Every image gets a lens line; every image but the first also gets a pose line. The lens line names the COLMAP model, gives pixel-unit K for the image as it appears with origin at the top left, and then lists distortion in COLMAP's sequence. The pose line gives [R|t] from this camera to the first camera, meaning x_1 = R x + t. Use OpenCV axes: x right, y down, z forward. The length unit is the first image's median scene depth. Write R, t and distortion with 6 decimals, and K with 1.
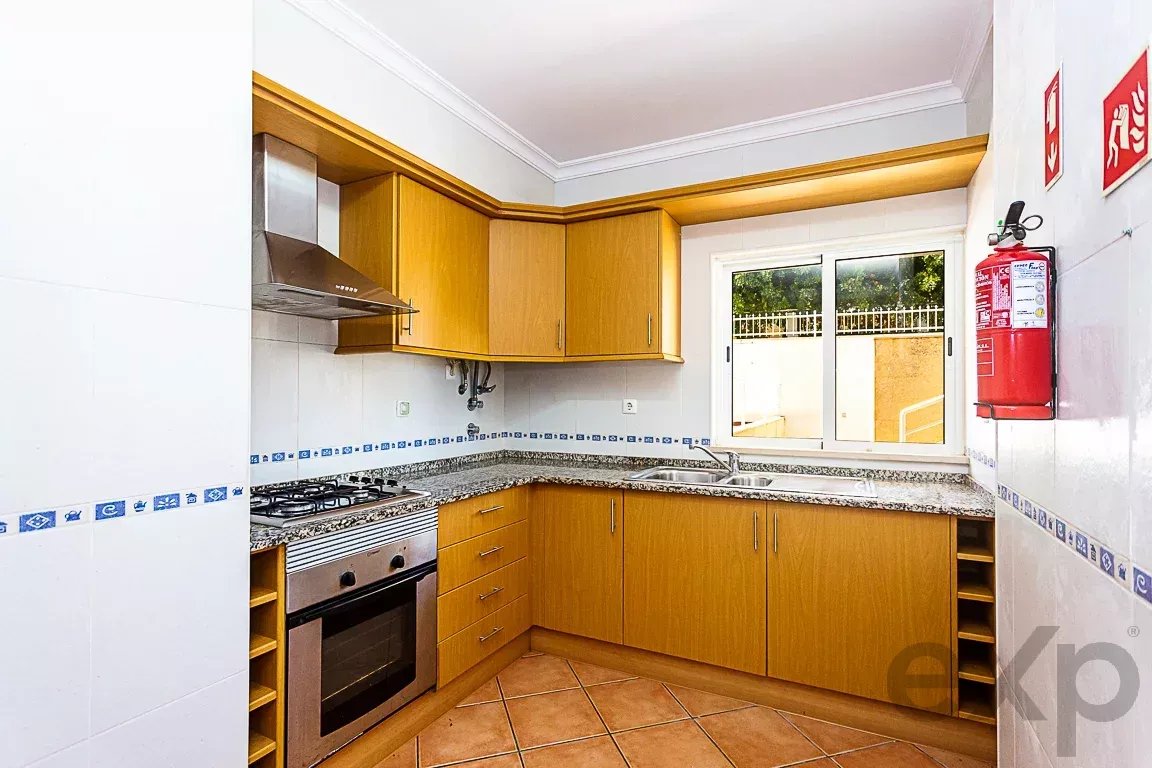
lens RADIAL K [[559.2, 0, 573.5], [0, 559.2, 392.2], [0, 0, 1]] dist [-0.004572, -0.001292]
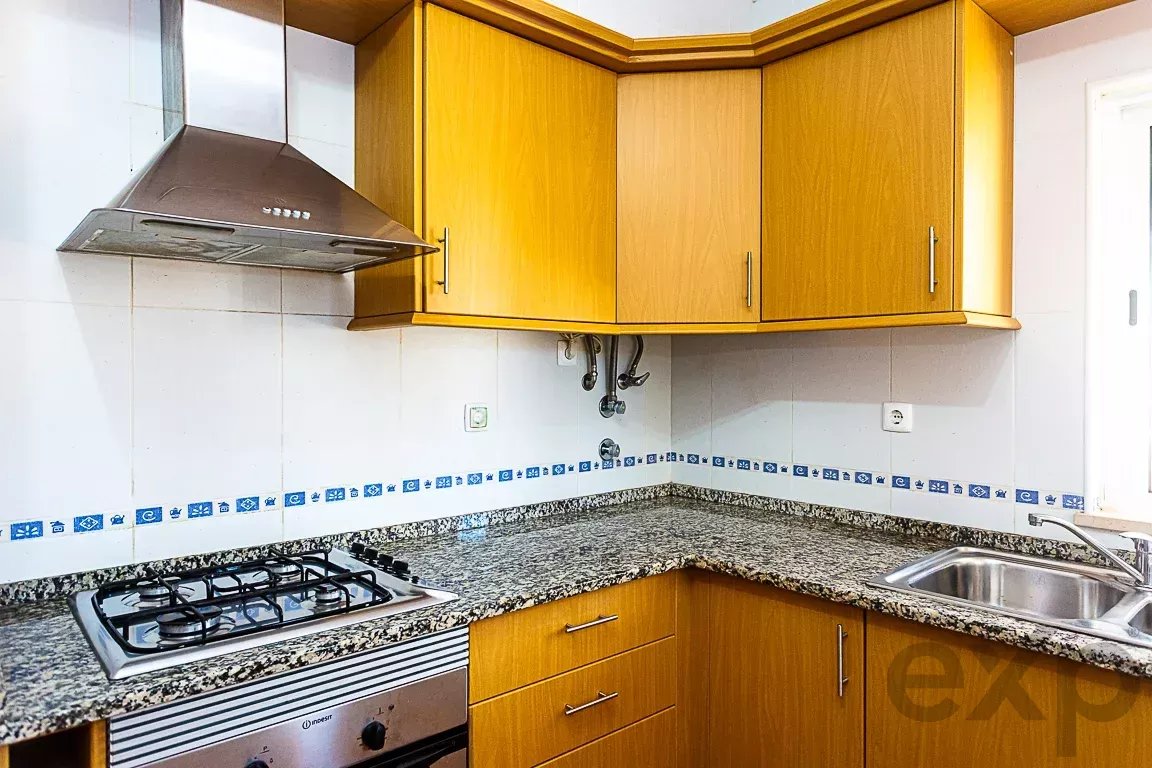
lens RADIAL K [[753.3, 0, 579.4], [0, 753.3, 374.2], [0, 0, 1]] dist [0.000293, 0.008652]
pose [[0.937186, -0.001832, -0.348826, 0.072245], [0.007325, 0.999869, 0.014430, -0.026405], [0.348754, -0.016079, 0.937076, 0.279984]]
